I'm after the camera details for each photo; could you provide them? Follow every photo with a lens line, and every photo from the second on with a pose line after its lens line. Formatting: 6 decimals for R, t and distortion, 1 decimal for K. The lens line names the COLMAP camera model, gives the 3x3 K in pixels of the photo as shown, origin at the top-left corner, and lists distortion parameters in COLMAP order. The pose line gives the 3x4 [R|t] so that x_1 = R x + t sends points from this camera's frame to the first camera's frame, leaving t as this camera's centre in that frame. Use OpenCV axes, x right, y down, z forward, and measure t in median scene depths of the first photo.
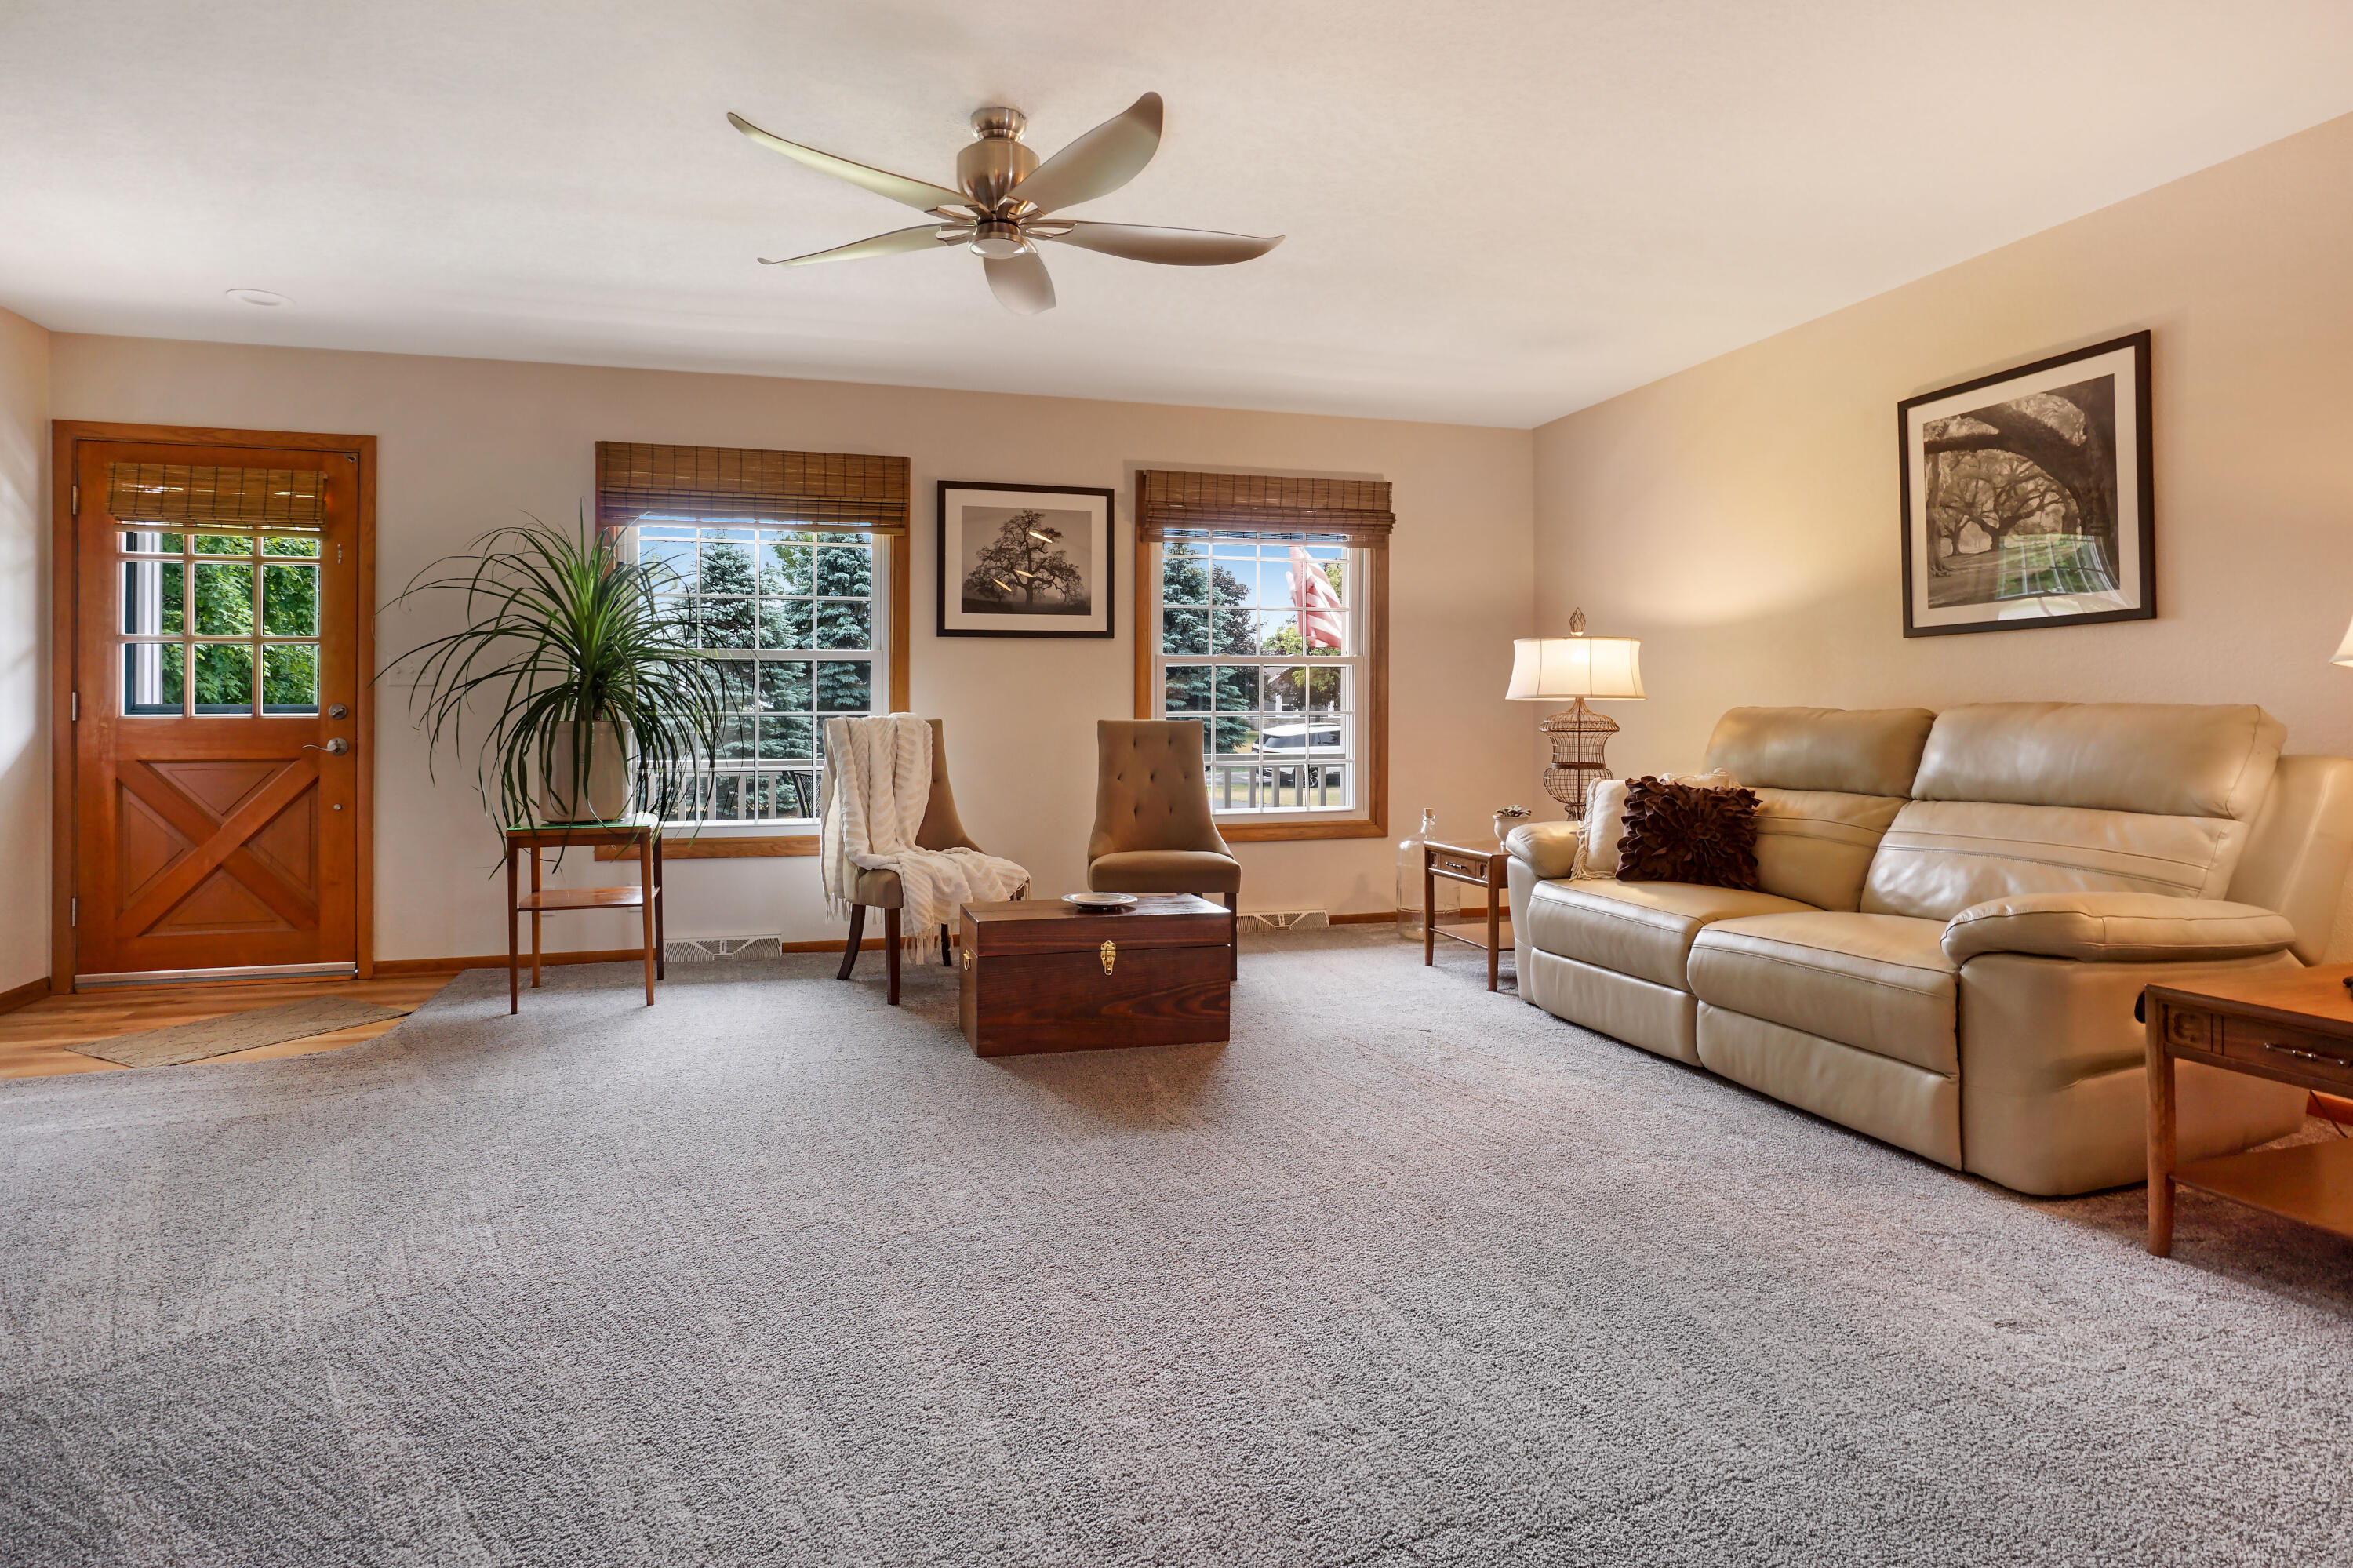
lens RADIAL K [[1242.4, 0, 1173.7], [0, 1242.4, 691.4], [0, 0, 1]] dist [-0.006986, 0.000460]
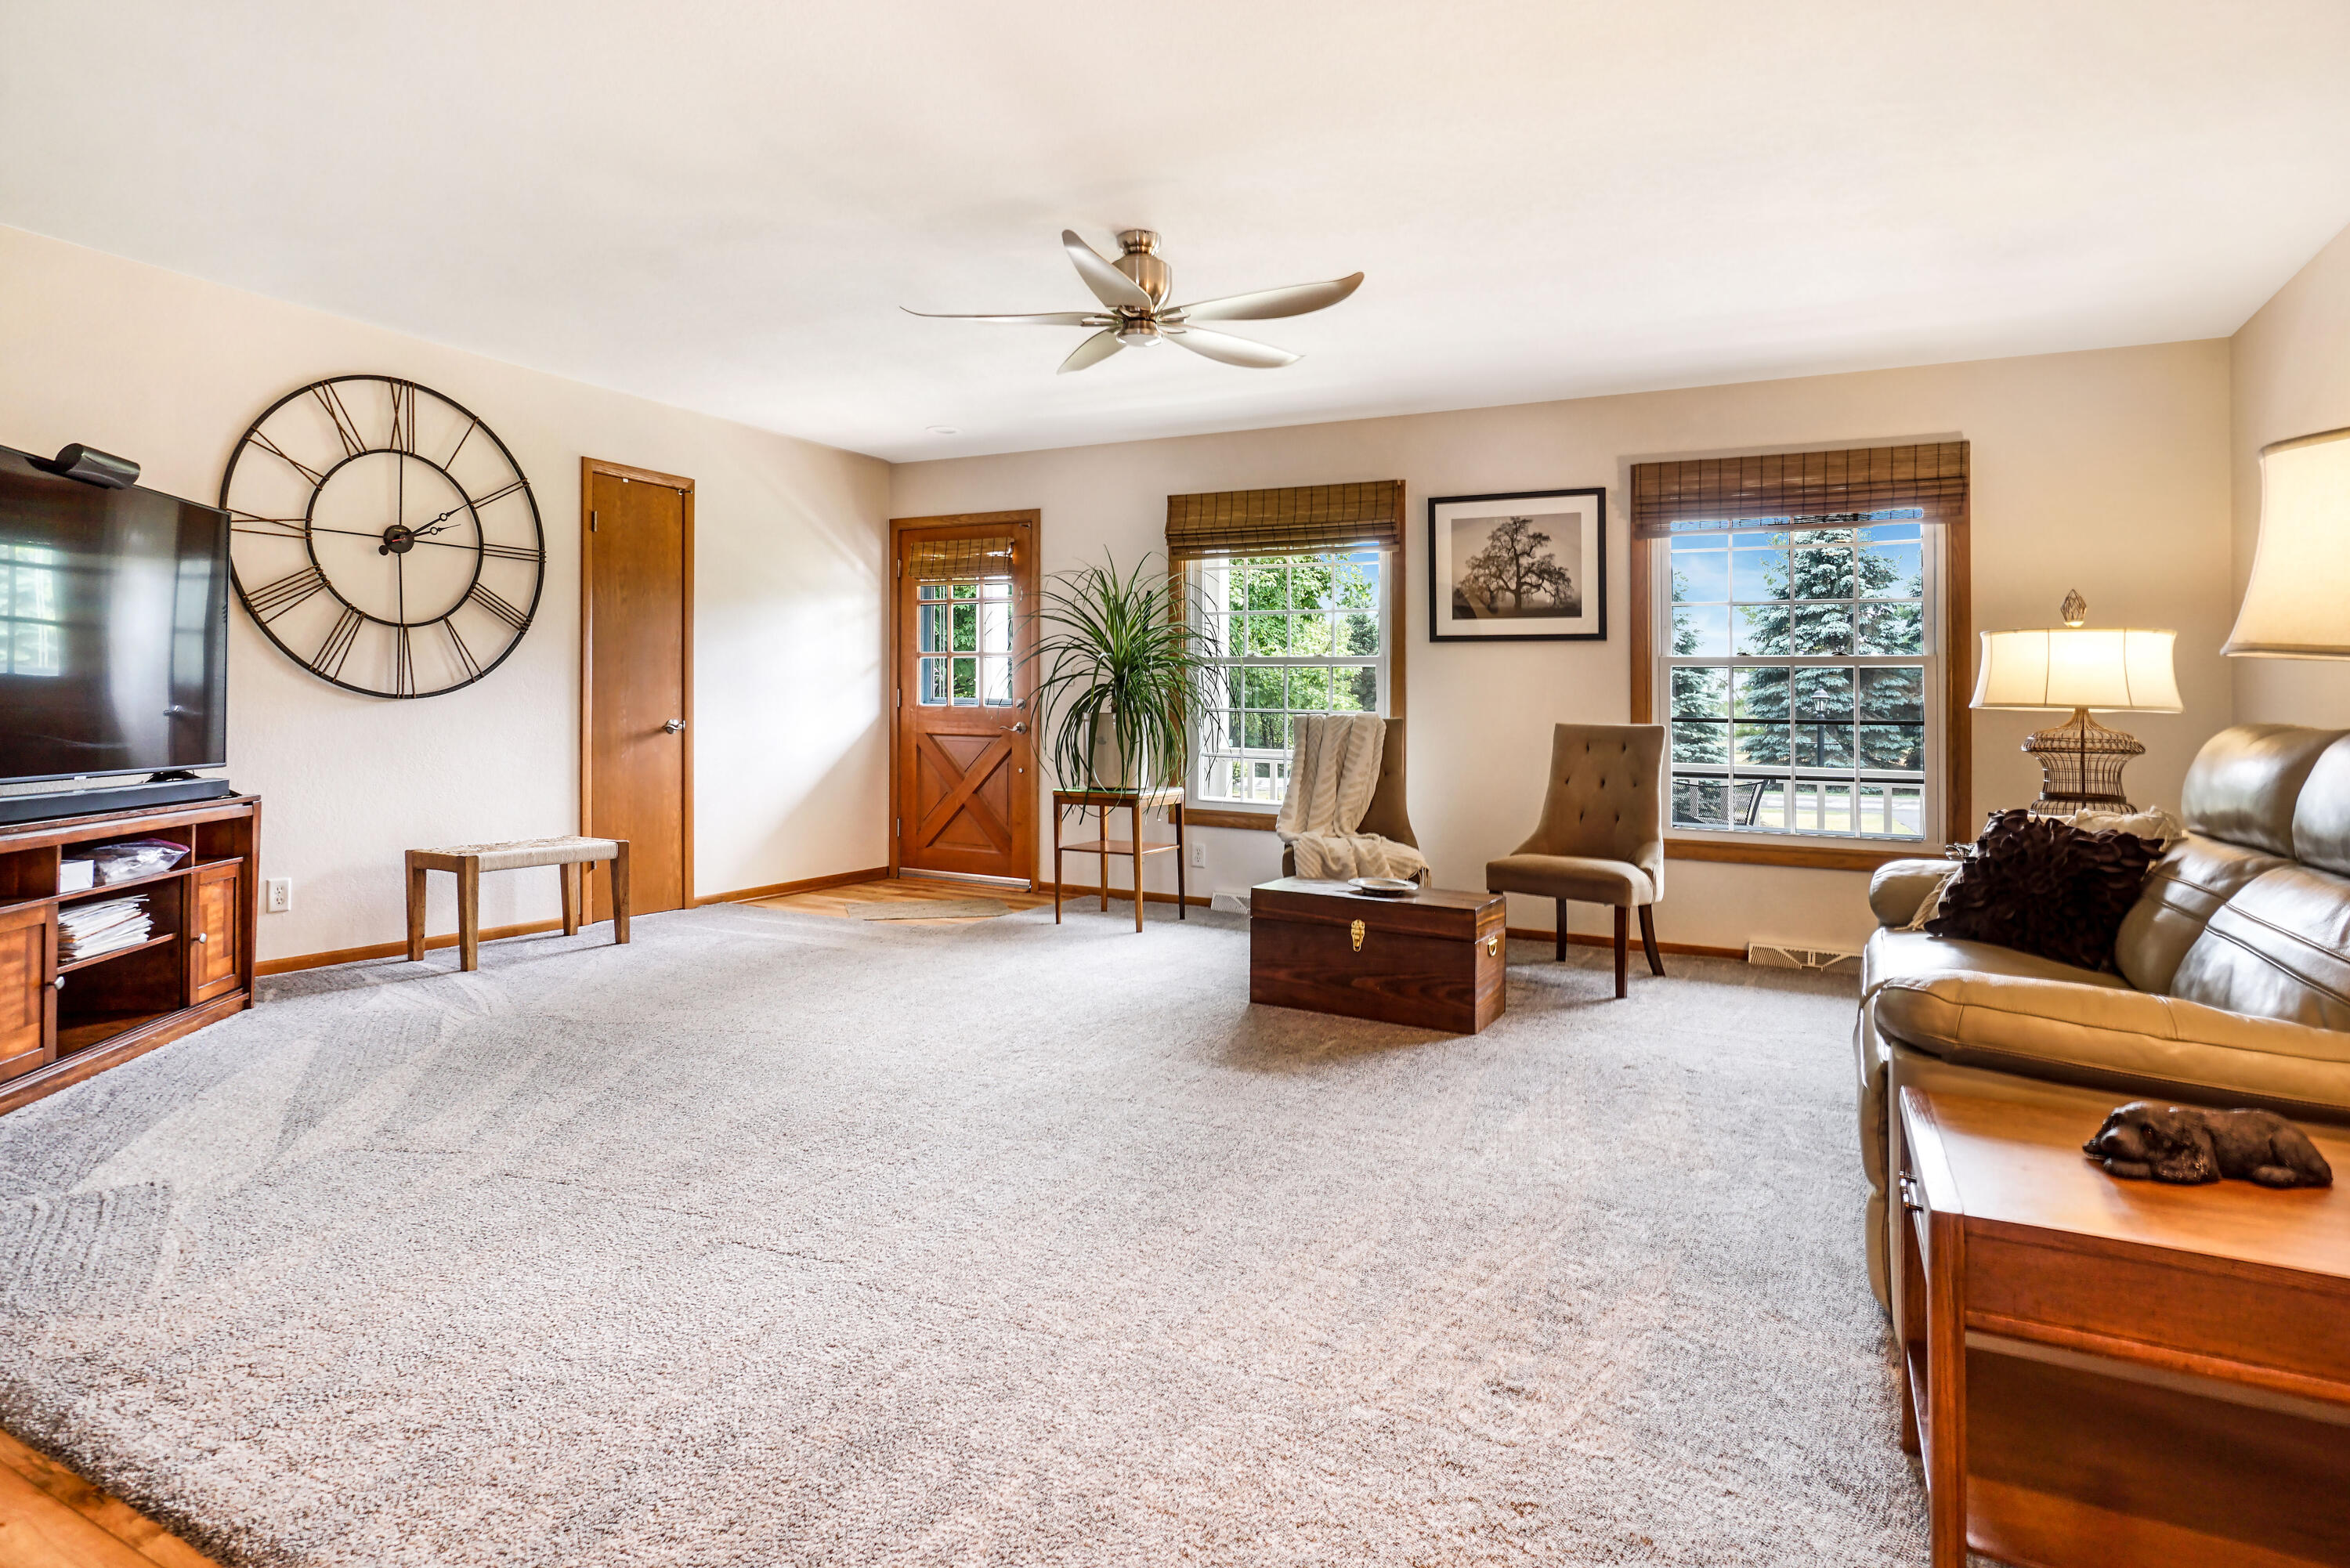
lens RADIAL K [[1255.6, 0, 1173.5], [0, 1255.6, 711.8], [0, 0, 1]] dist [-0.013402, 0.000244]
pose [[0.730334, 0.017799, -0.682858, 0.405427], [-0.007793, 0.999813, 0.017726, -0.001598], [0.683046, -0.007624, 0.730336, 0.053790]]
